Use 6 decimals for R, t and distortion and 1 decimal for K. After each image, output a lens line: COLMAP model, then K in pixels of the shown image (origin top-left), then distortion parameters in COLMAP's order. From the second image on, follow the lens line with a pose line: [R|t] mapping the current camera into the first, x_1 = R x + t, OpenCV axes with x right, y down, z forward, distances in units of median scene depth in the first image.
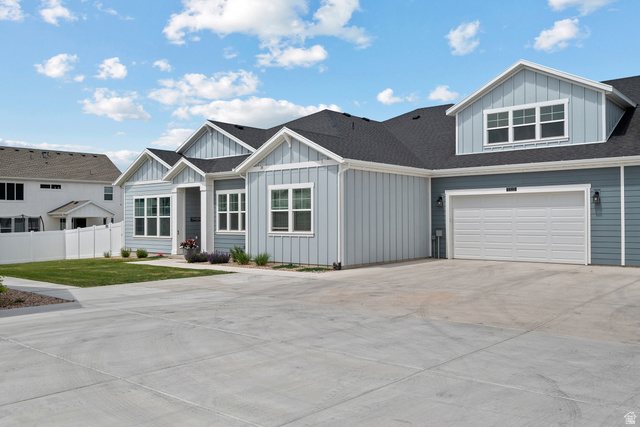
lens RADIAL K [[555.7, 0, 320.5], [0, 555.7, 218.1], [0, 0, 1]] dist [0.064588, -0.000724]
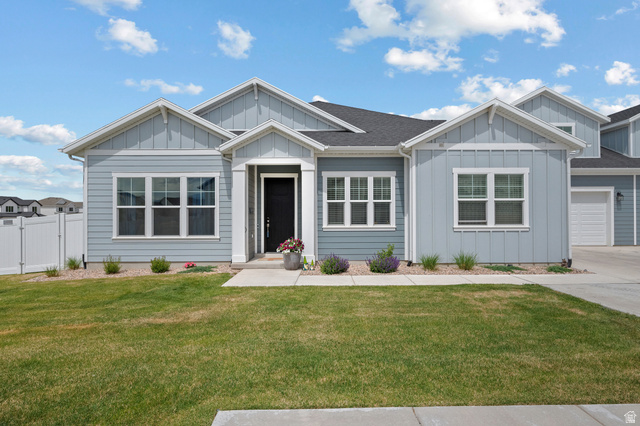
lens RADIAL K [[370.2, 0, 320.0], [0, 370.2, 211.4], [0, 0, 1]] dist [0.004450, -0.000576]
pose [[0.746793, 0.008043, 0.665008, -0.592872], [-0.003104, 0.999958, -0.008608, 0.008780], [-0.665049, 0.004365, 0.746787, 0.731598]]
